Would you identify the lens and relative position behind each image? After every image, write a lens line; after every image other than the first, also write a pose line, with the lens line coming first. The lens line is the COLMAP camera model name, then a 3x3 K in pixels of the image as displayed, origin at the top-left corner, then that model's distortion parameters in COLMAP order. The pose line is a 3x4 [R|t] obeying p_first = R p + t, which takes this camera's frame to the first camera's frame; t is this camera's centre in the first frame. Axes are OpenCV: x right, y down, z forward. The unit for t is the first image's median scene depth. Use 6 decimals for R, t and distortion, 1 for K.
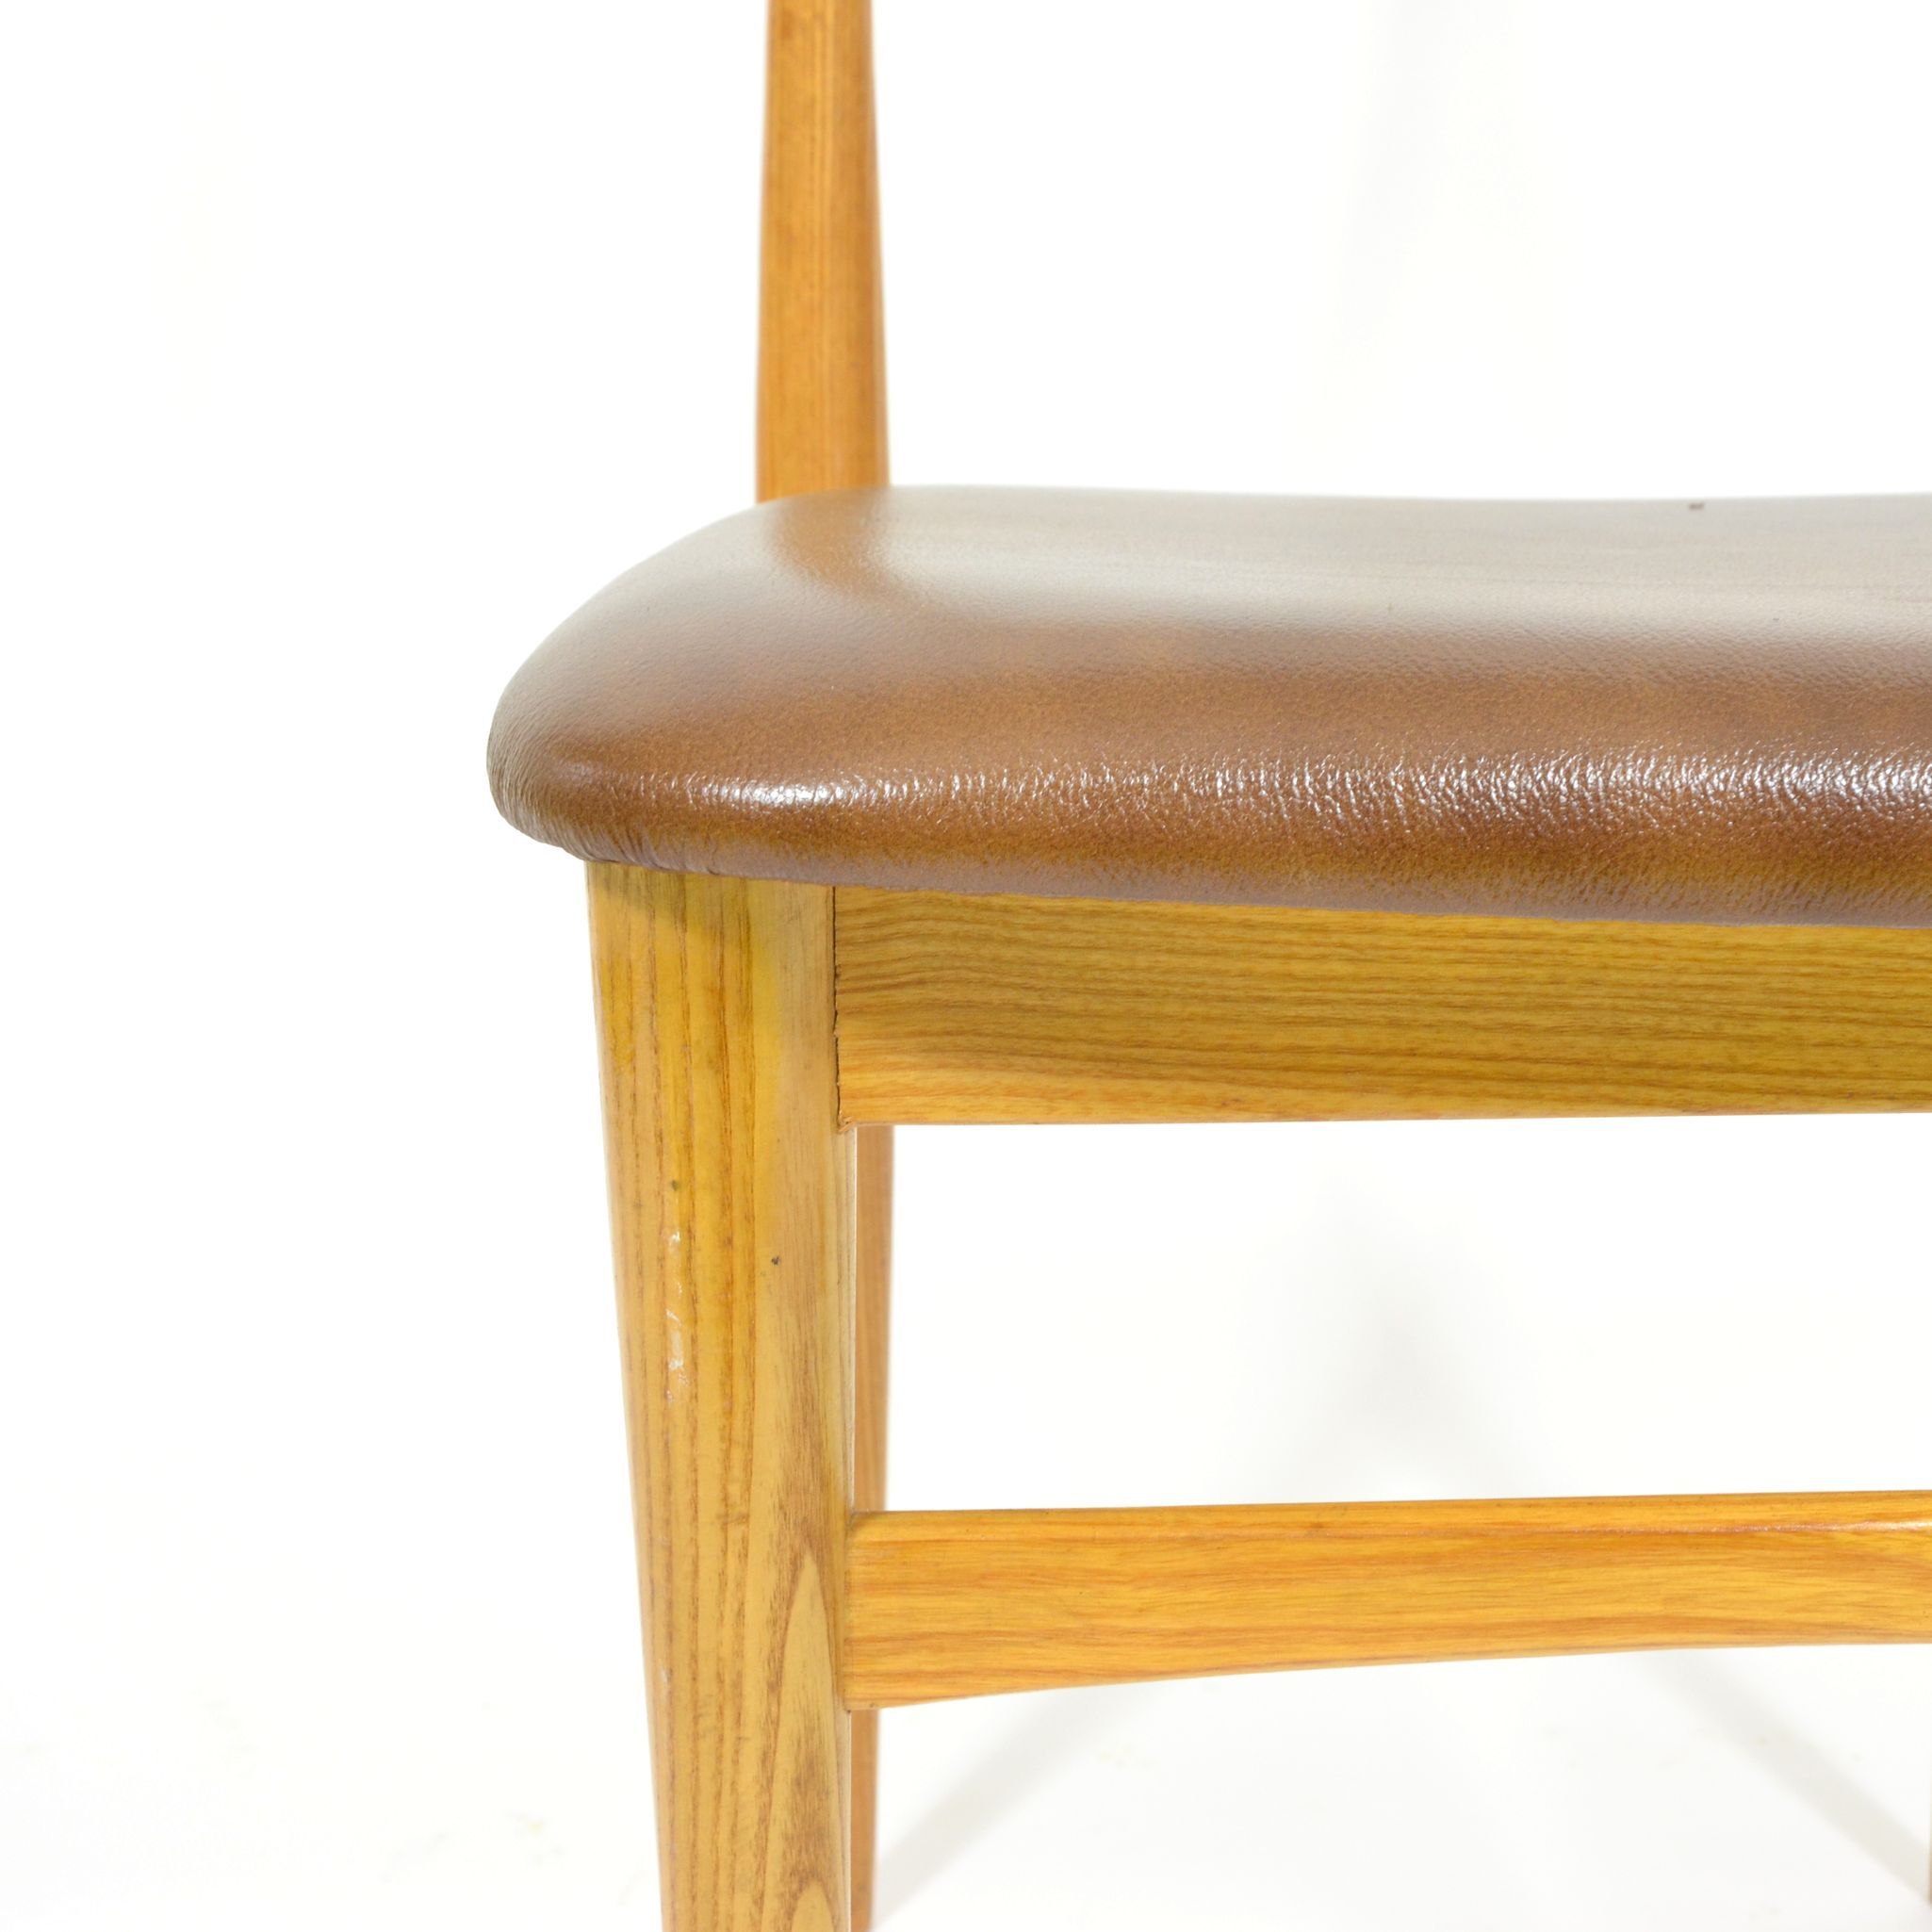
lens RADIAL K [[3340.8, 0, 1081.2], [0, 3340.8, 1004.3], [0, 0, 1]] dist [0.040079, 0.000000]
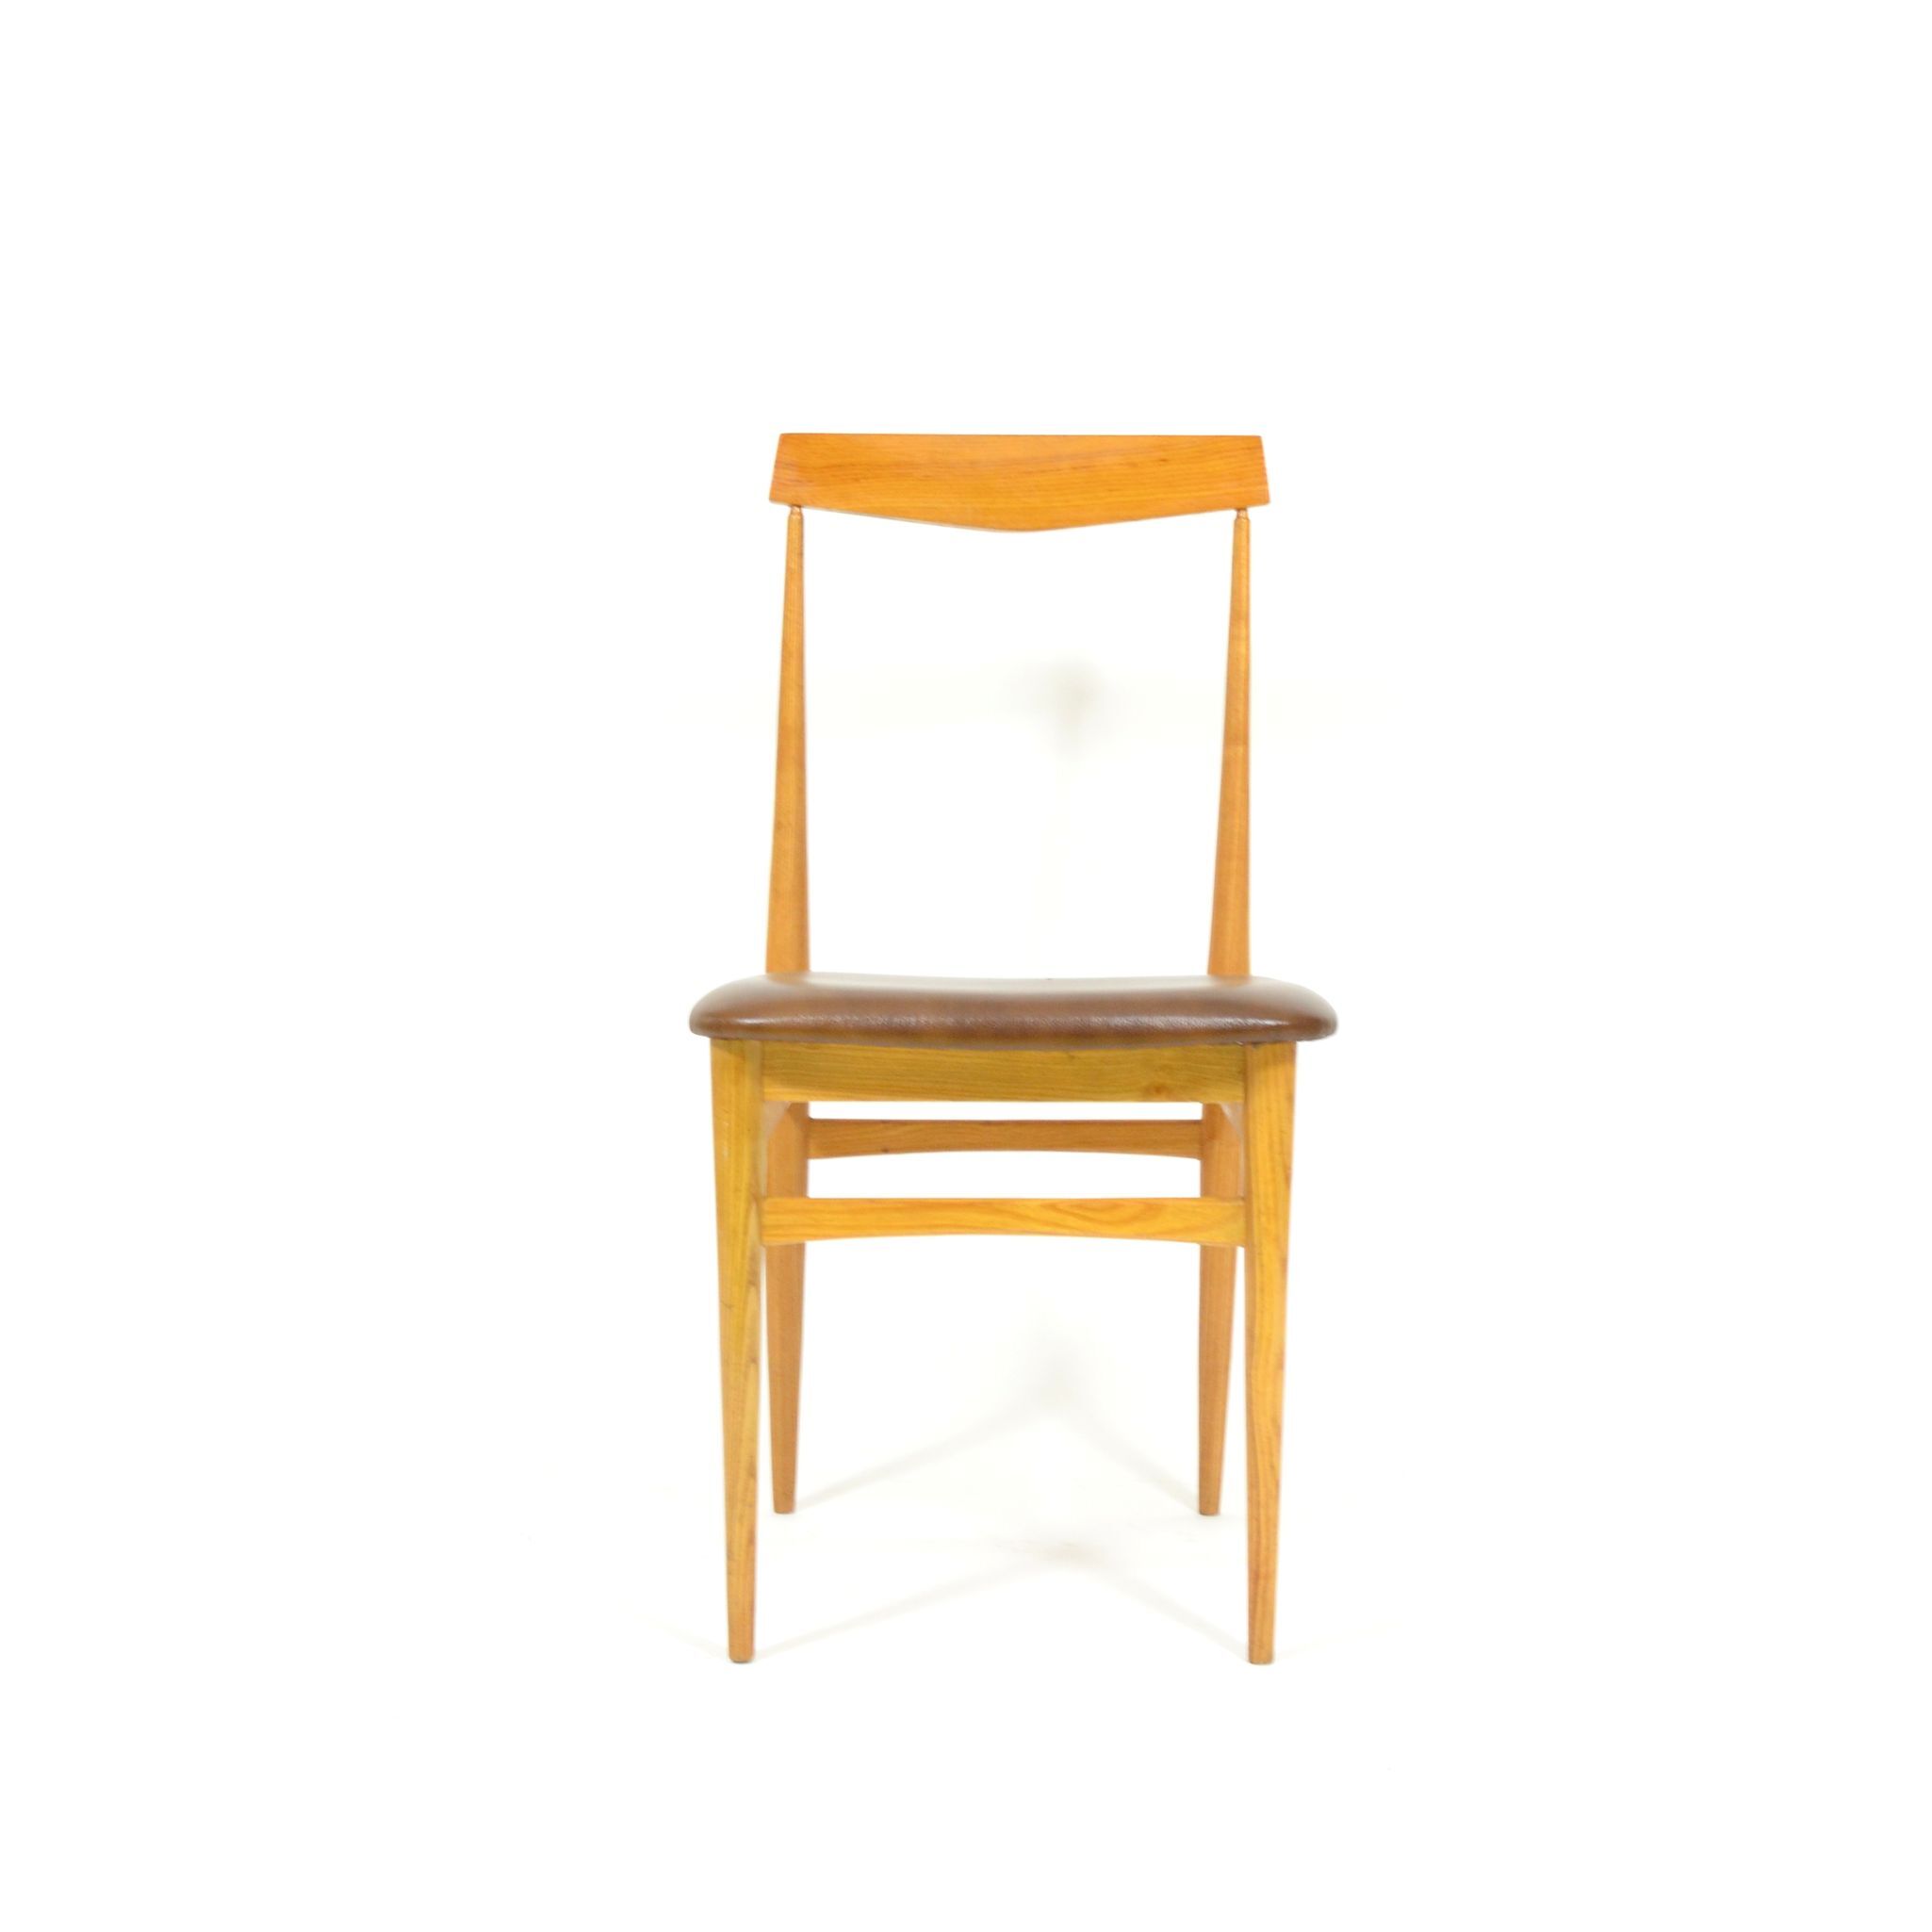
lens RADIAL K [[3339.7, 0, 1011.4], [0, 3339.7, 872.2], [0, 0, 1]] dist [0.054338, 0.000000]
pose [[0.998830, 0.007225, -0.047811, 0.467287], [-0.016852, 0.978795, -0.204146, 0.637259], [0.045322, 0.204713, 0.977772, -3.397365]]
